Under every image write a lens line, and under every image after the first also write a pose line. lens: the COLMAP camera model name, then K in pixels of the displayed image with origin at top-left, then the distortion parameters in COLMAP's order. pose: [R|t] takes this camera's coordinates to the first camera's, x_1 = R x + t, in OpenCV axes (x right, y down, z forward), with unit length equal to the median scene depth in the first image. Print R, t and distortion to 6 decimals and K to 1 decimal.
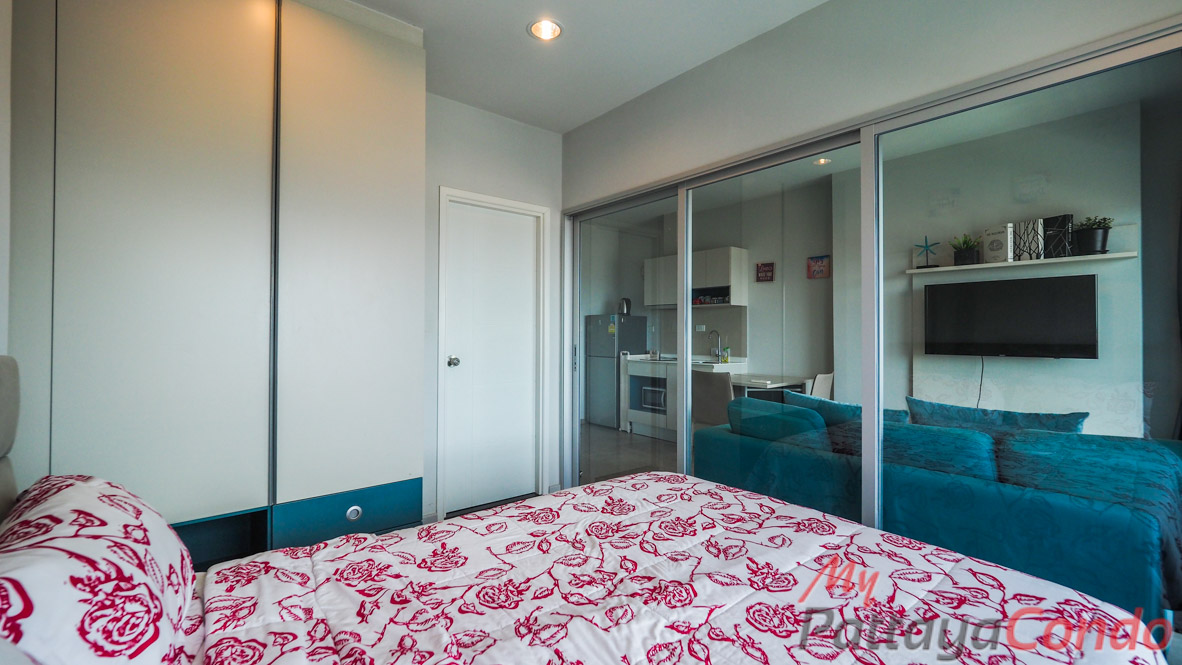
lens RADIAL K [[499.7, 0, 585.4], [0, 499.7, 329.6], [0, 0, 1]] dist [-0.005701, 0.000654]
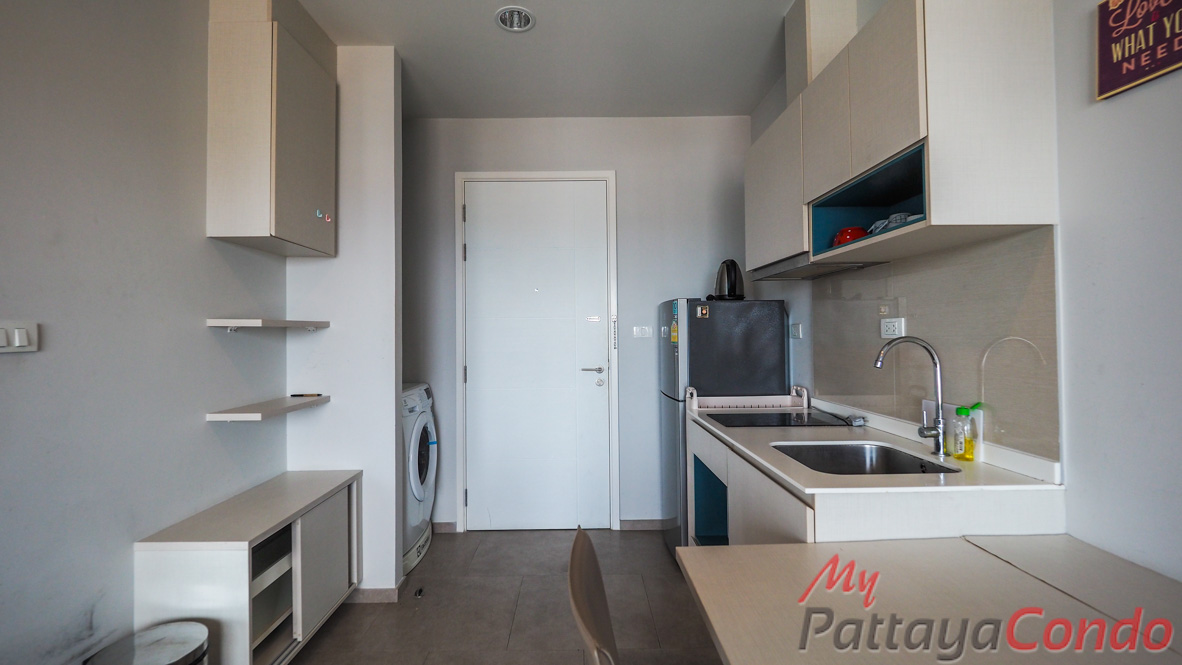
lens RADIAL K [[505.8, 0, 573.9], [0, 505.8, 324.9], [0, 0, 1]] dist [-0.008458, -0.000080]
pose [[0.775224, -0.023280, -0.631258, 0.332426], [0.017751, 0.999729, -0.015069, -0.004340], [0.631437, 0.000476, 0.775427, 0.780335]]
